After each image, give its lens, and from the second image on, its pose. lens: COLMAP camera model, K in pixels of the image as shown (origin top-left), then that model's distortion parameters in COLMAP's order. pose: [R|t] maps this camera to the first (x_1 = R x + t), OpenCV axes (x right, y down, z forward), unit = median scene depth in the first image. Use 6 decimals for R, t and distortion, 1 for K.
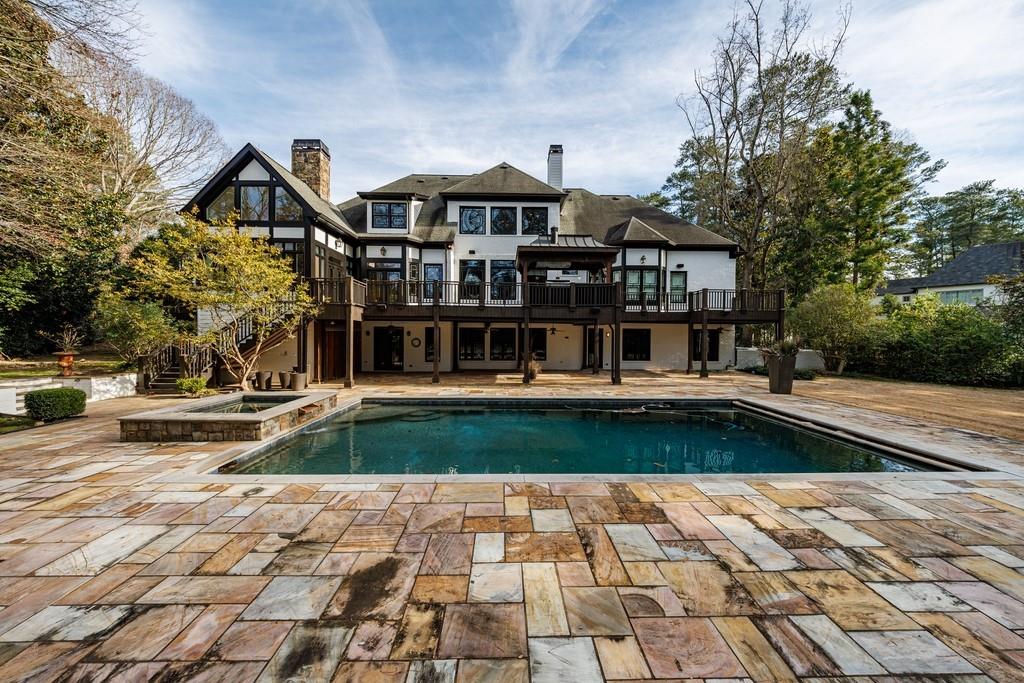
lens RADIAL K [[351.8, 0, 512.0], [0, 351.8, 341.5], [0, 0, 1]] dist [0.028510, -0.015253]
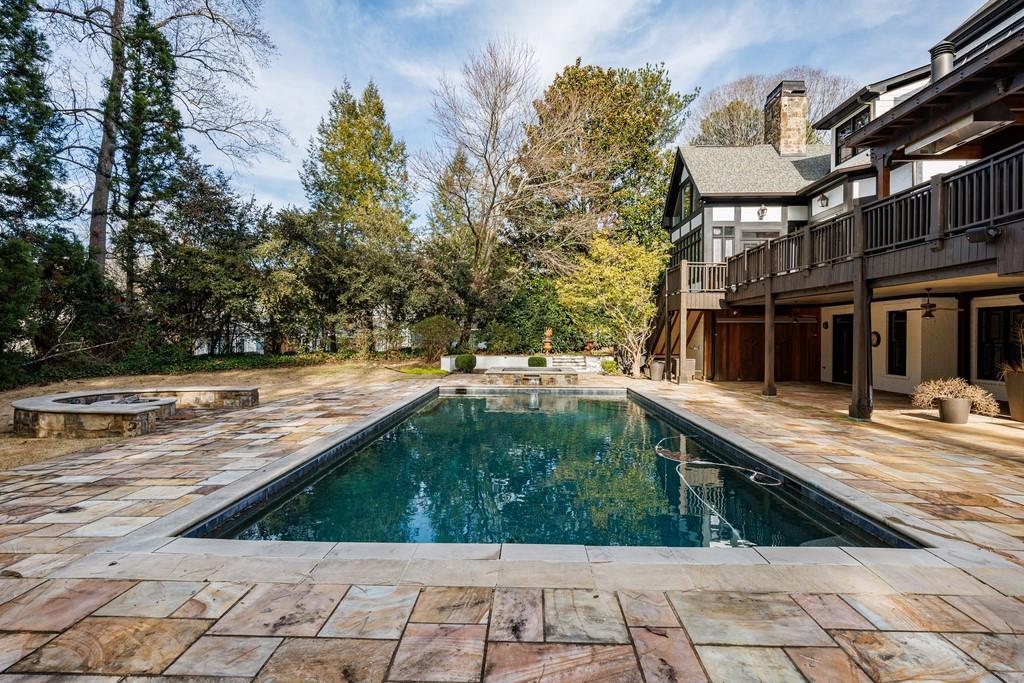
lens RADIAL K [[499.9, 0, 514.0], [0, 499.9, 339.0], [0, 0, 1]] dist [-0.001424, -0.000724]
pose [[-0.062185, 0.000272, -0.998065, 0.577908], [-0.022581, 0.999744, 0.001679, 0.014701], [0.997809, 0.022642, -0.062163, 0.457152]]
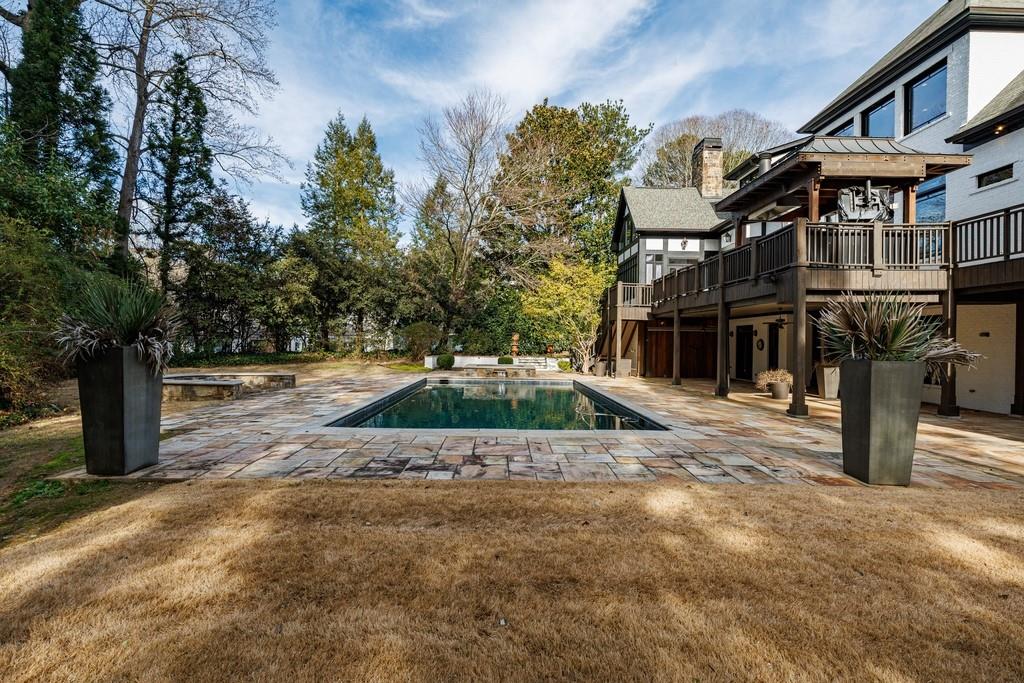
lens RADIAL K [[502.3, 0, 517.0], [0, 502.3, 346.3], [0, 0, 1]] dist [0.000672, -0.000463]
pose [[-0.002193, 0.001194, -0.999997, 0.811669], [-0.034251, 0.999412, 0.001268, 0.023116], [0.999411, 0.034253, -0.002151, 0.473139]]
